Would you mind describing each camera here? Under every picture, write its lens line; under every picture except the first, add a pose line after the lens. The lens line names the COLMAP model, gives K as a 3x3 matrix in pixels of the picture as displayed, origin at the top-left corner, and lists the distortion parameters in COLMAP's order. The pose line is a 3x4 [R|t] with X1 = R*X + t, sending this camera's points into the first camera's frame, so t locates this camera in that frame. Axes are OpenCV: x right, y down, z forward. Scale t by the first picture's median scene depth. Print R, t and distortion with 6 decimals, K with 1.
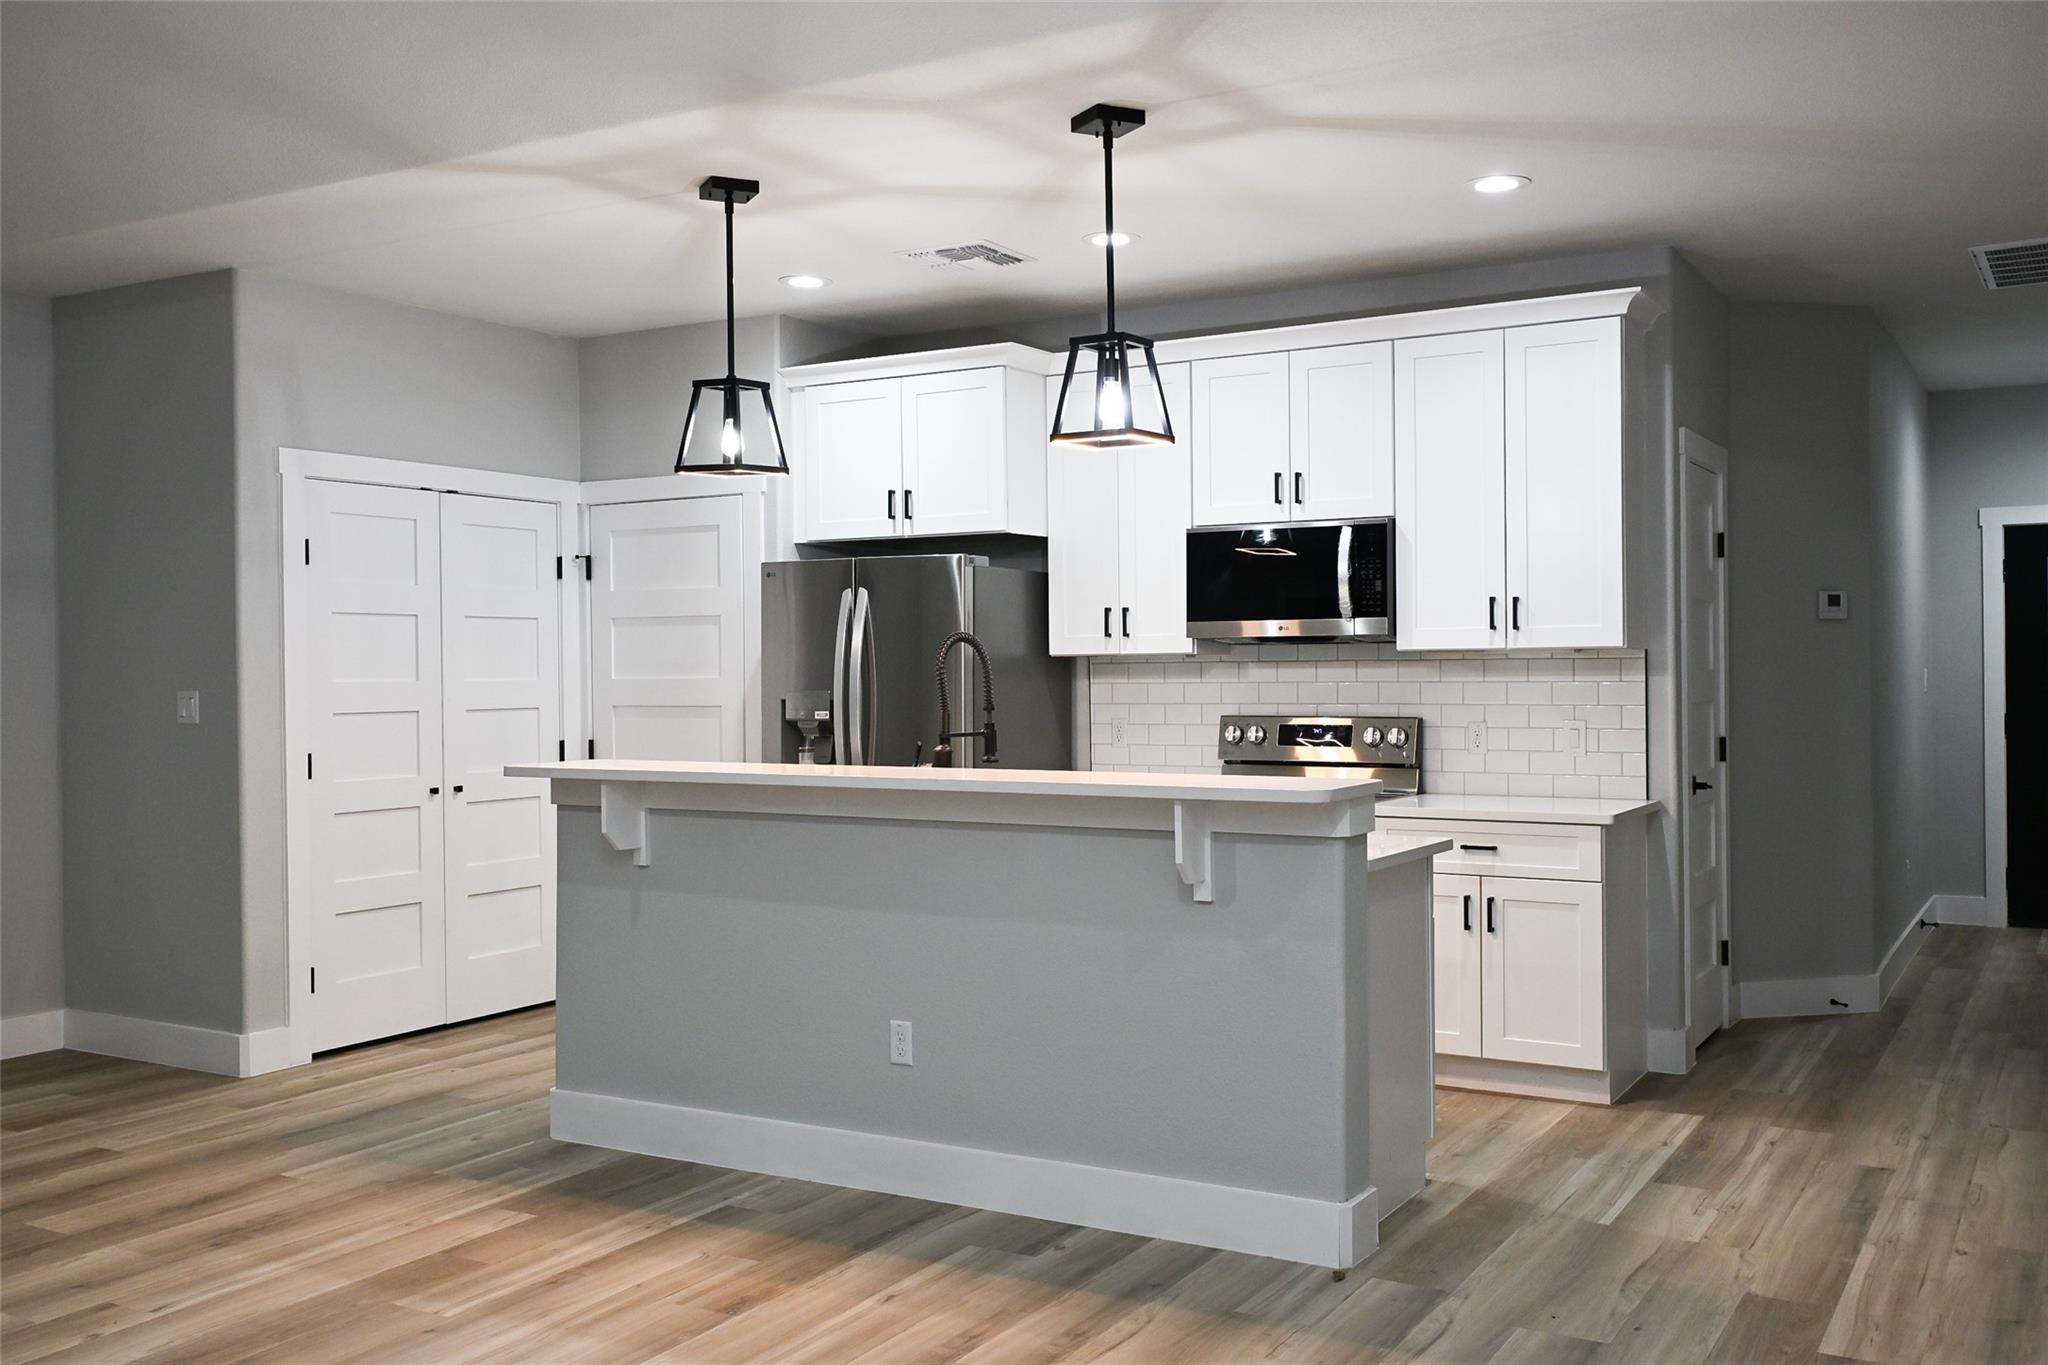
lens RADIAL K [[1827.5, 0, 1024.0], [0, 1827.5, 682.5], [0, 0, 1]] dist [0.017711, 0.001409]
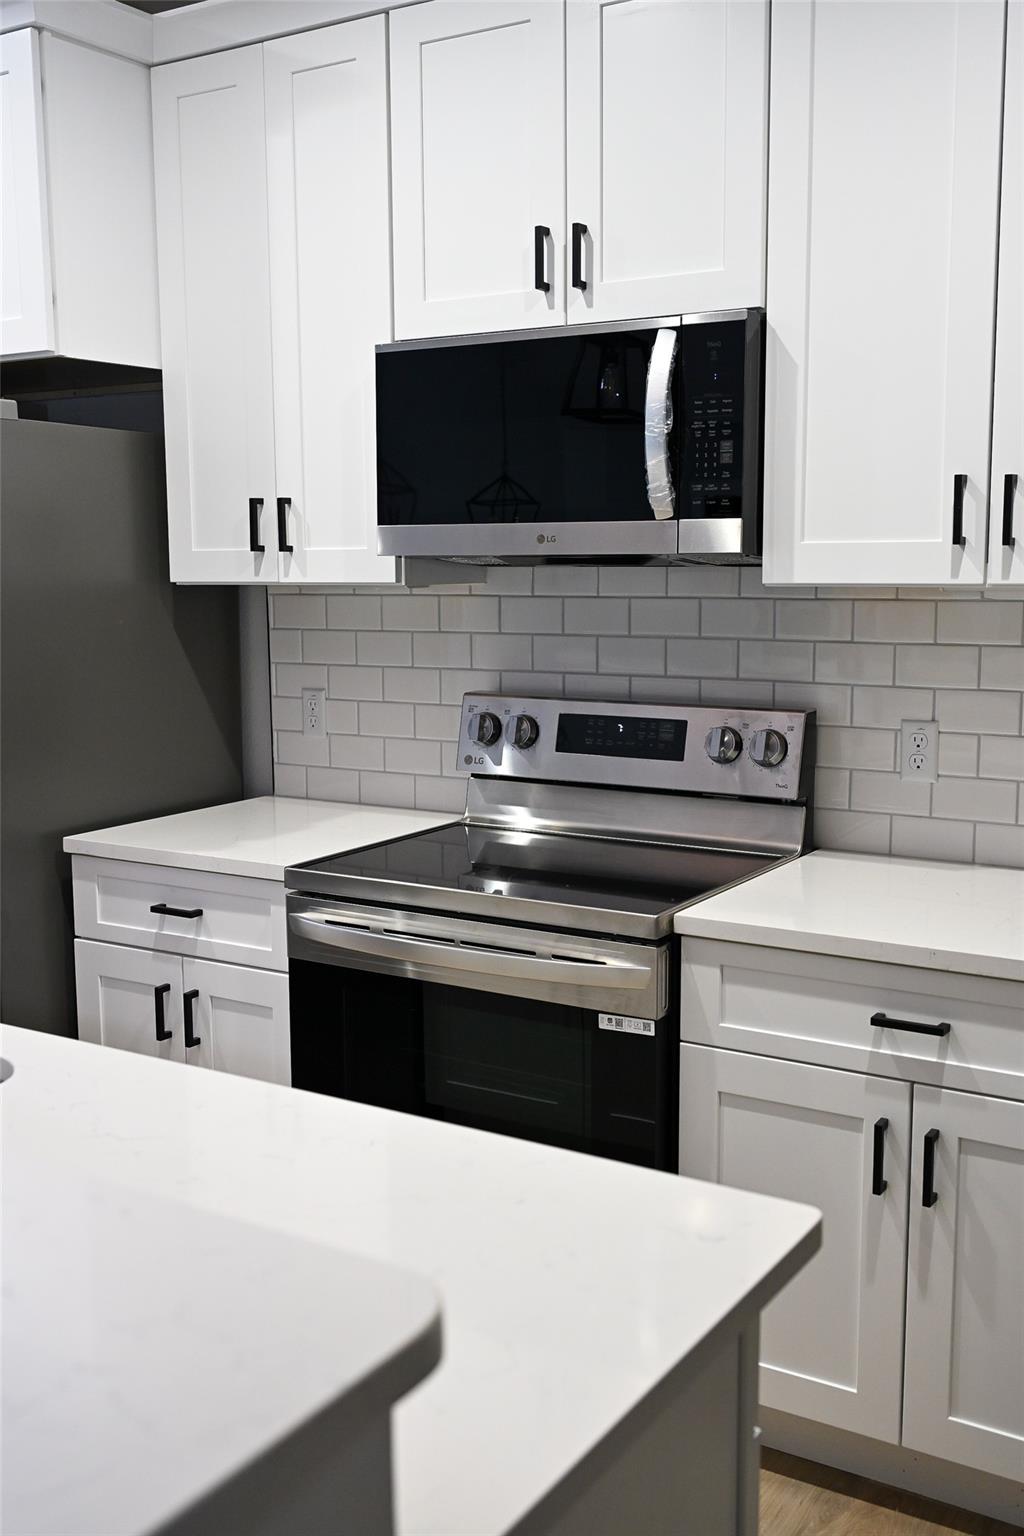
lens RADIAL K [[1532.5, 0, 512.0], [0, 1532.5, 768.0], [0, 0, 1]] dist [0.012534, 0.011120]
pose [[0.999791, 0.005153, -0.019791, 0.143551], [-0.002550, 0.991591, 0.129386, -0.021921], [0.020292, -0.129309, 0.991397, 0.575086]]
